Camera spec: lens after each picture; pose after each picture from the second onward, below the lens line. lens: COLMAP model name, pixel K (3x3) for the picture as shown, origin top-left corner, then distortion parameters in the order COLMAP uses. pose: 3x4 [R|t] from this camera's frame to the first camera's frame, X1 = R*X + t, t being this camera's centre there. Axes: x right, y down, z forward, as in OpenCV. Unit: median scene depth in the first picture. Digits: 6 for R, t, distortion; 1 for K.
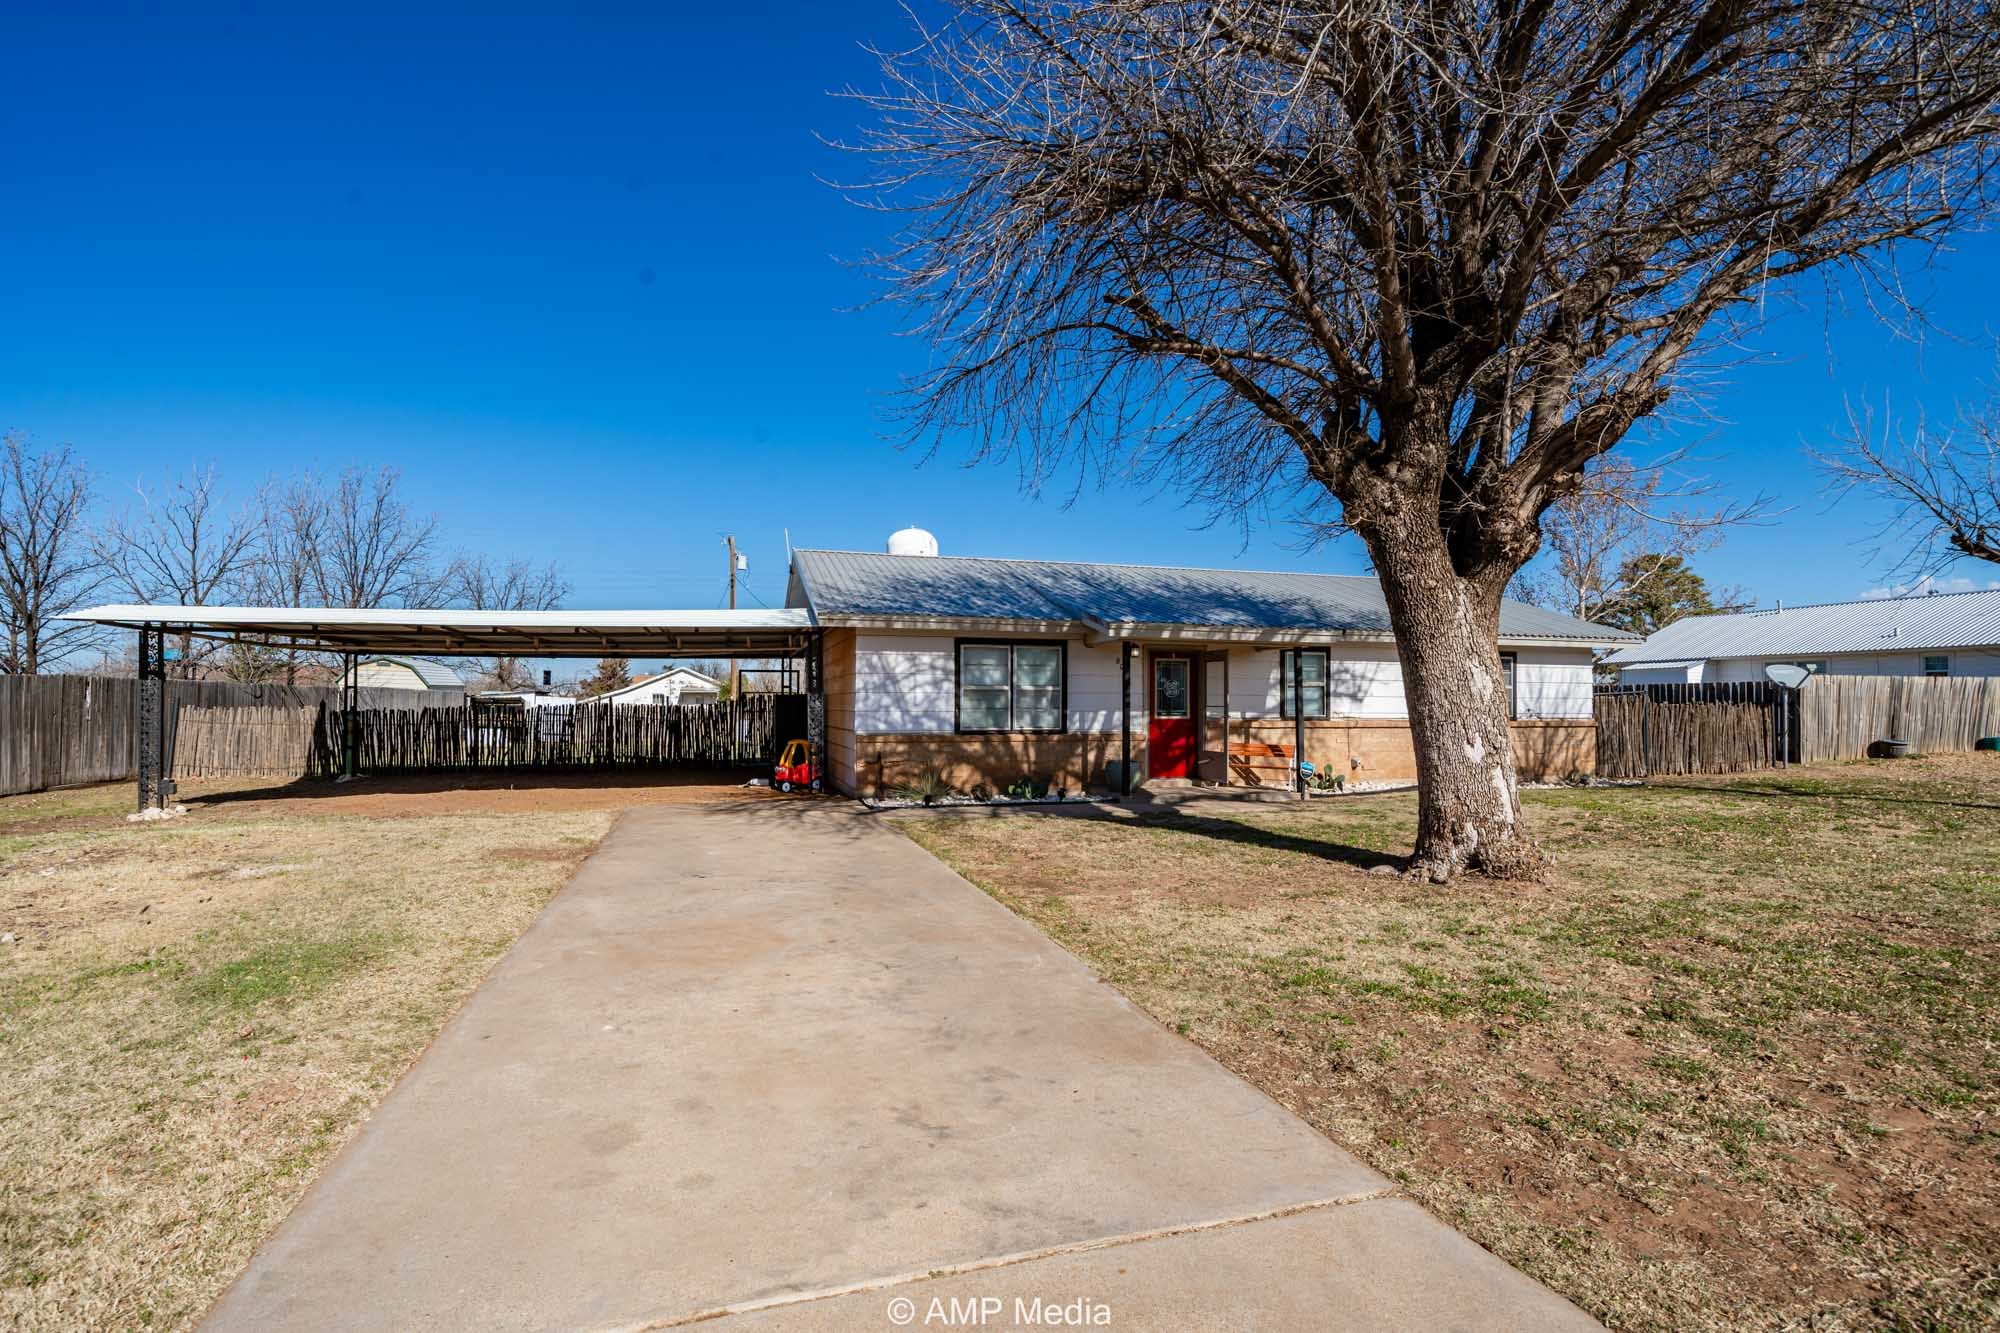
lens RADIAL K [[910.8, 0, 1008.5], [0, 910.8, 704.8], [0, 0, 1]] dist [0.005066, -0.001381]
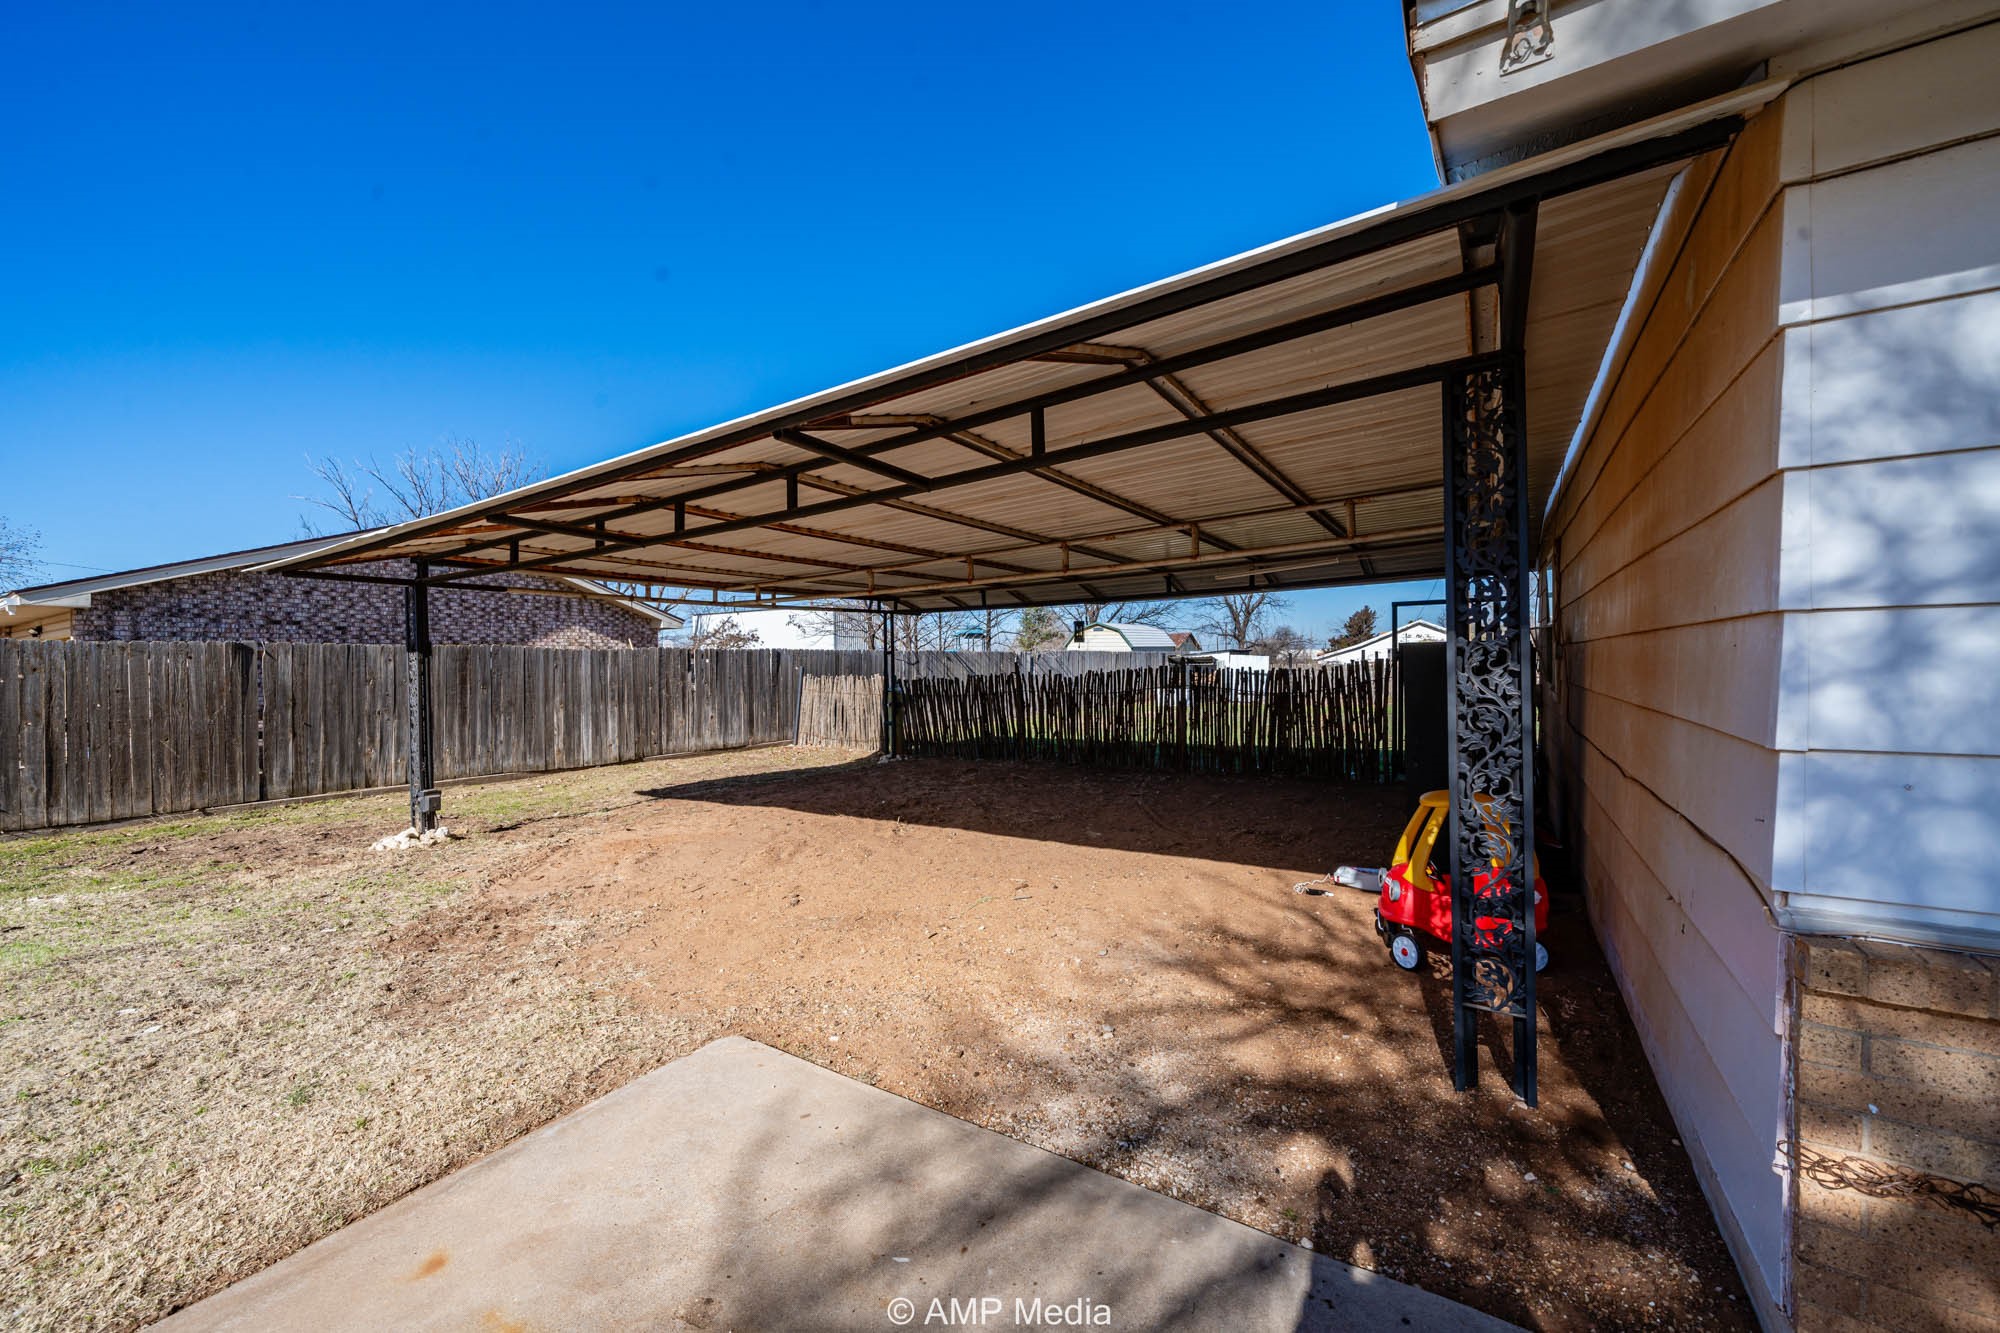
lens RADIAL K [[754.2, 0, 989.7], [0, 754.2, 670.1], [0, 0, 1]] dist [-0.003534, -0.000395]
pose [[0.639845, -0.006404, -0.768477, -0.144938], [0.016945, 0.999840, 0.005777, -0.007156], [0.768317, -0.016718, 0.639851, 0.769507]]
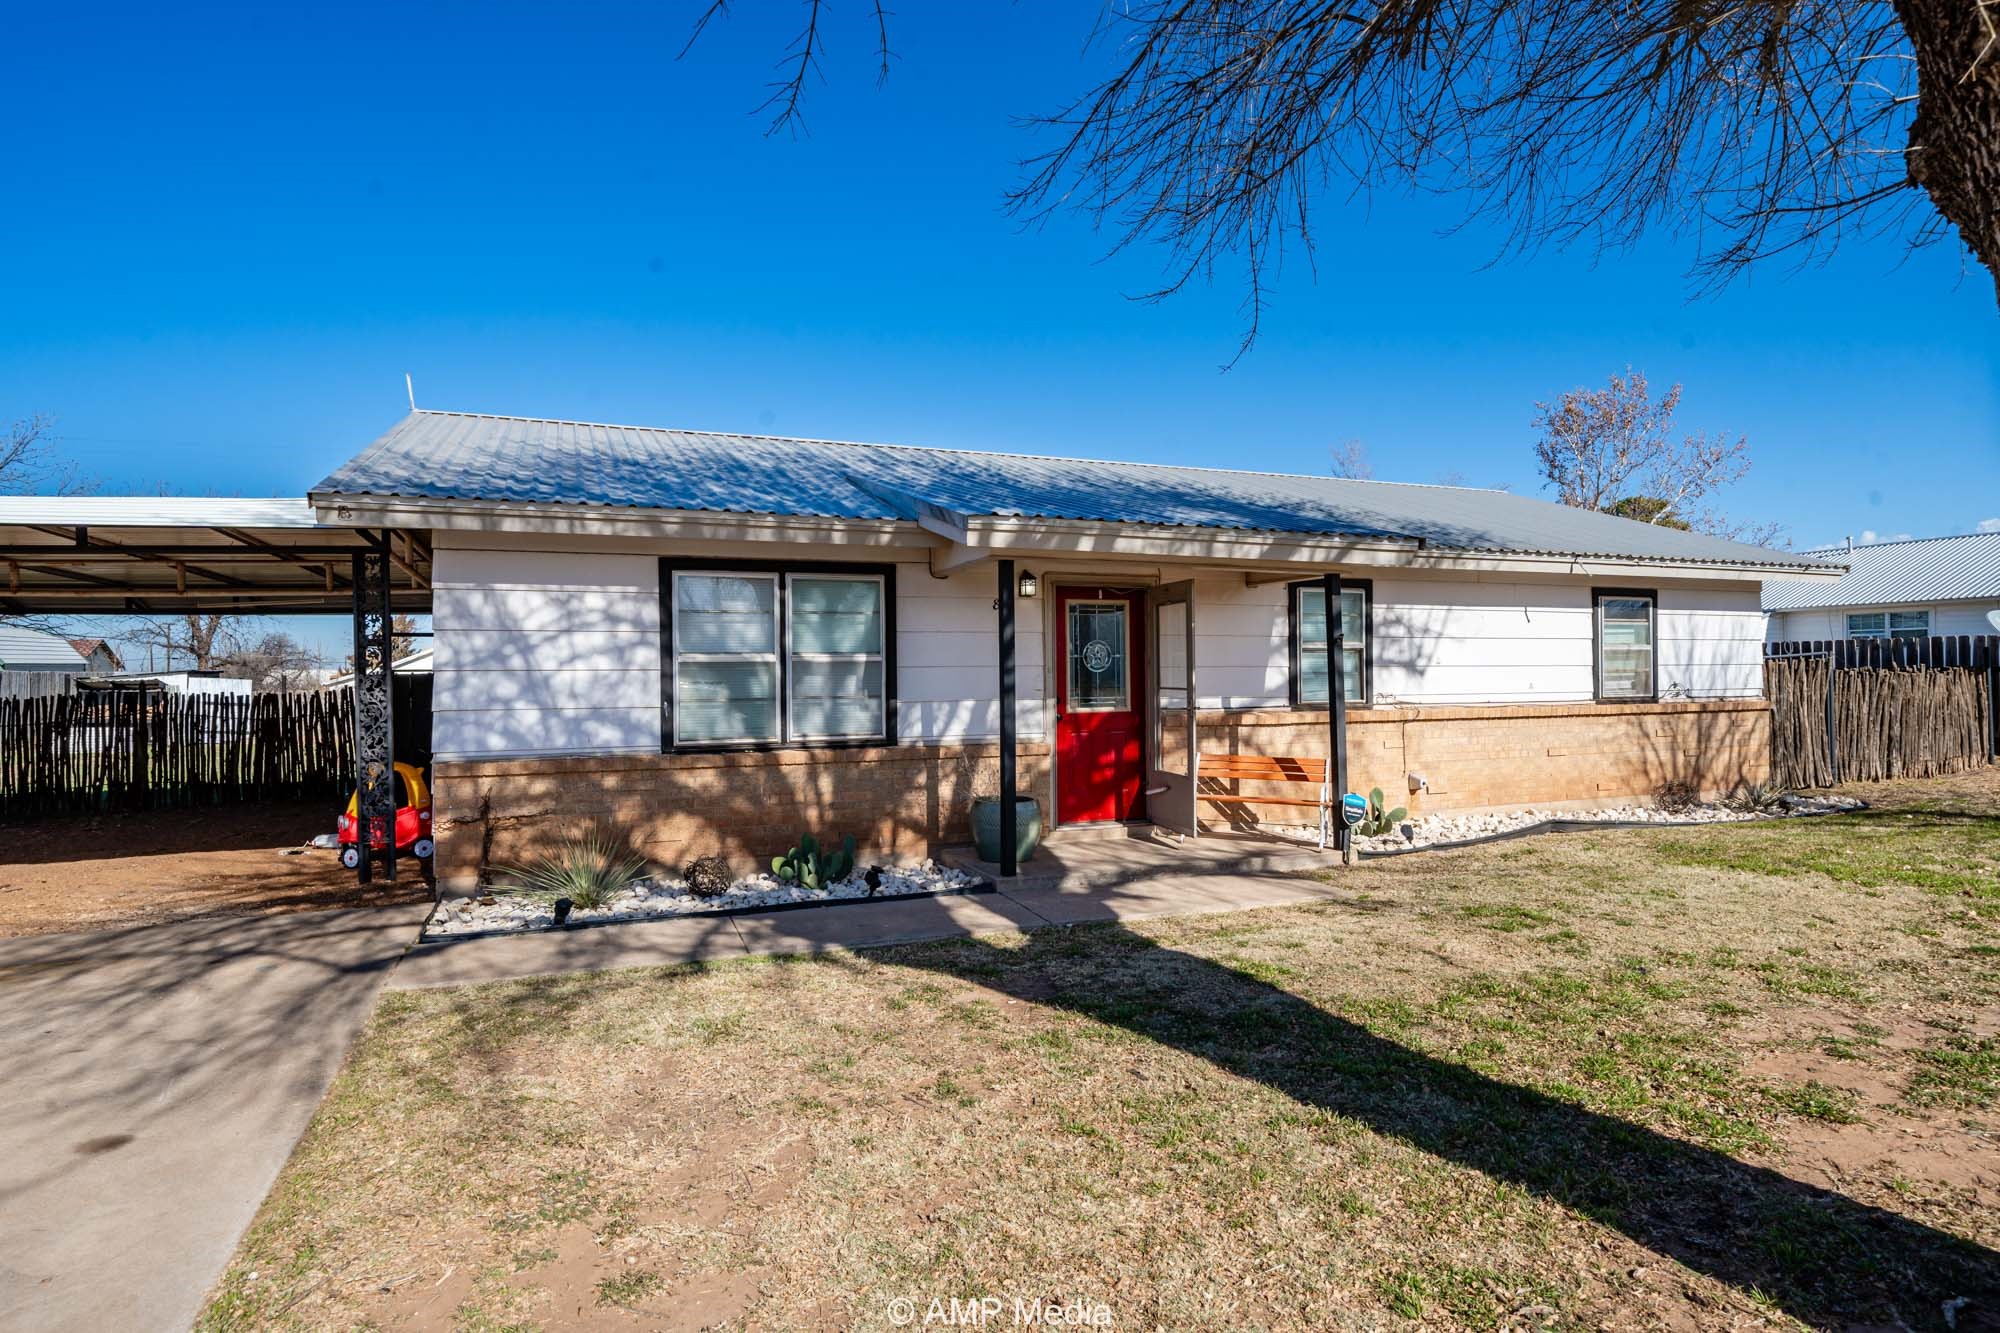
lens RADIAL K [[1063.3, 0, 1009.9], [0, 1063.3, 685.3], [0, 0, 1]] dist [0.000147, 0.000118]
pose [[0.994931, -0.013967, 0.099581, 0.067186], [0.013207, 0.999878, 0.008285, -0.006539], [-0.099684, -0.006928, 0.994995, 0.391378]]
